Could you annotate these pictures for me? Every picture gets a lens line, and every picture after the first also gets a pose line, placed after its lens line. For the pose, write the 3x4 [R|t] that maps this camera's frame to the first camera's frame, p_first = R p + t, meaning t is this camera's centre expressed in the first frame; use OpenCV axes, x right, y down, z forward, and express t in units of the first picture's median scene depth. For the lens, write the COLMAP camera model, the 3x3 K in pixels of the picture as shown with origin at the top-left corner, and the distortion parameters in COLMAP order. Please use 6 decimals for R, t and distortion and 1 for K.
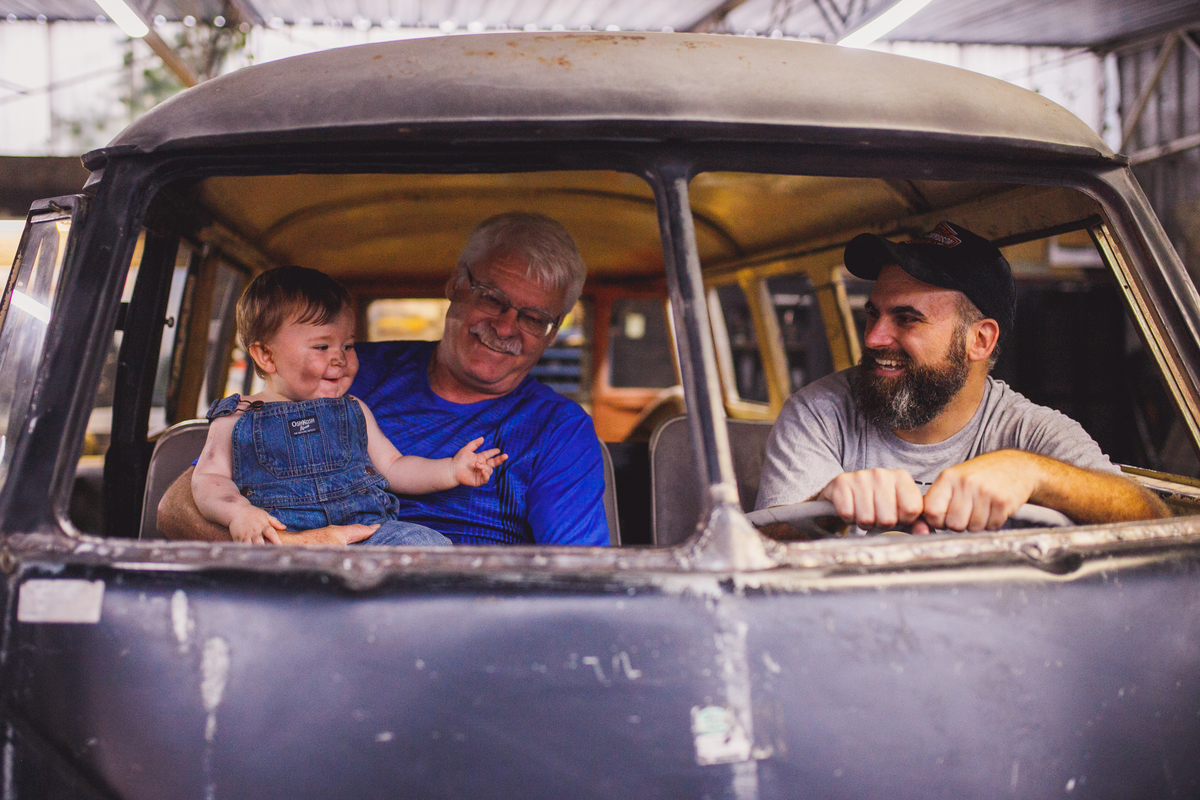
lens RADIAL K [[1321.9, 0, 600.0], [0, 1321.9, 400.0], [0, 0, 1]] dist [-0.049978, 0.016776]
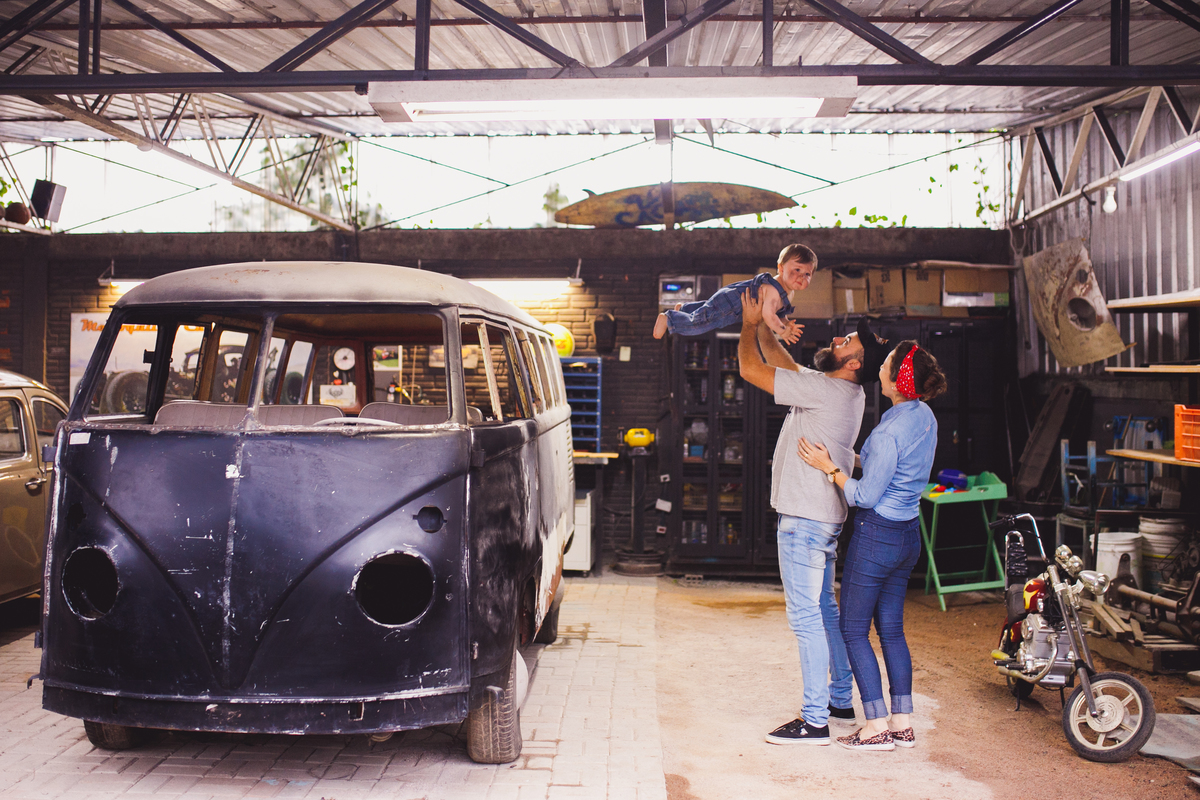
lens RADIAL K [[1321.9, 0, 600.0], [0, 1321.9, 400.0], [0, 0, 1]] dist [-0.049978, 0.016776]
pose [[0.986275, 0.008502, -0.164893, 1.393383], [-0.011080, 0.999830, -0.014719, 0.071651], [0.164740, 0.016344, 0.986202, -2.042265]]
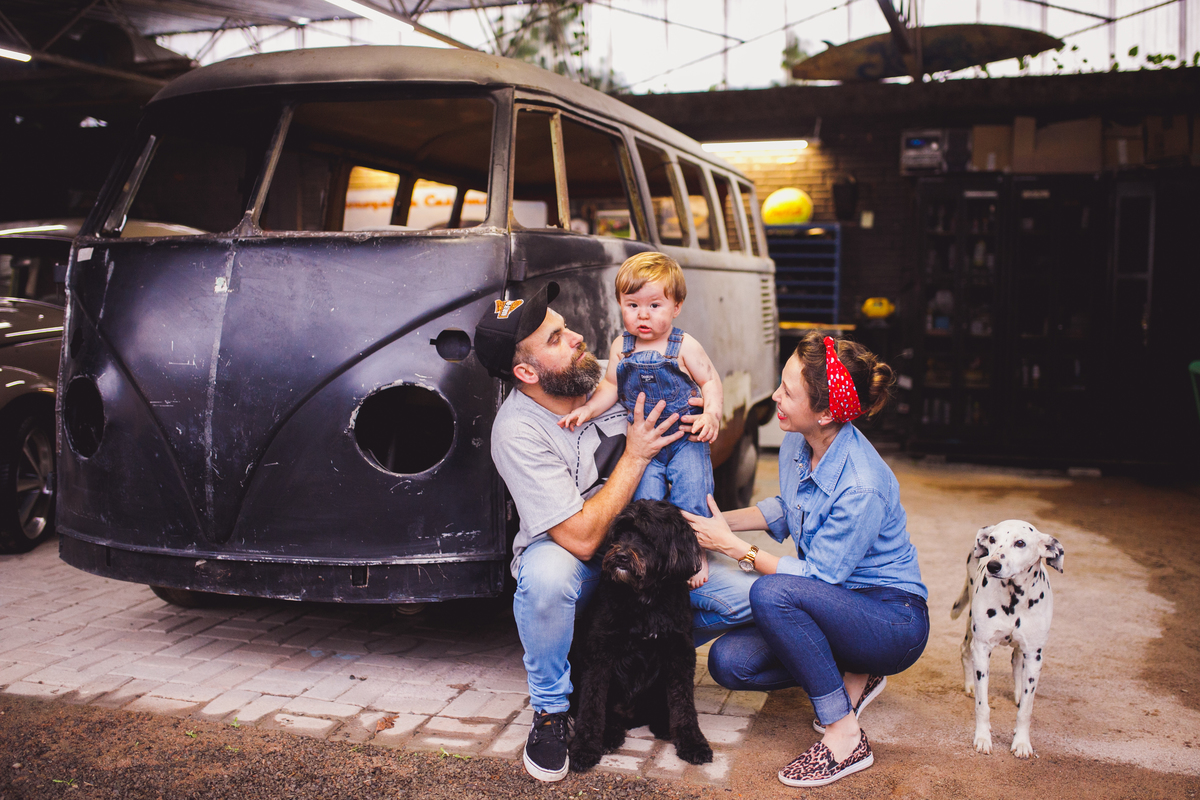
lens RADIAL K [[1229.0, 0, 601.5], [0, 1229.0, 429.9], [0, 0, 1]] dist [-0.074624, 0.105548]
pose [[0.915930, 0.045998, -0.398692, 1.670349], [-0.010566, 0.995830, 0.090618, 0.255581], [0.401198, -0.078787, 0.912597, -1.060457]]
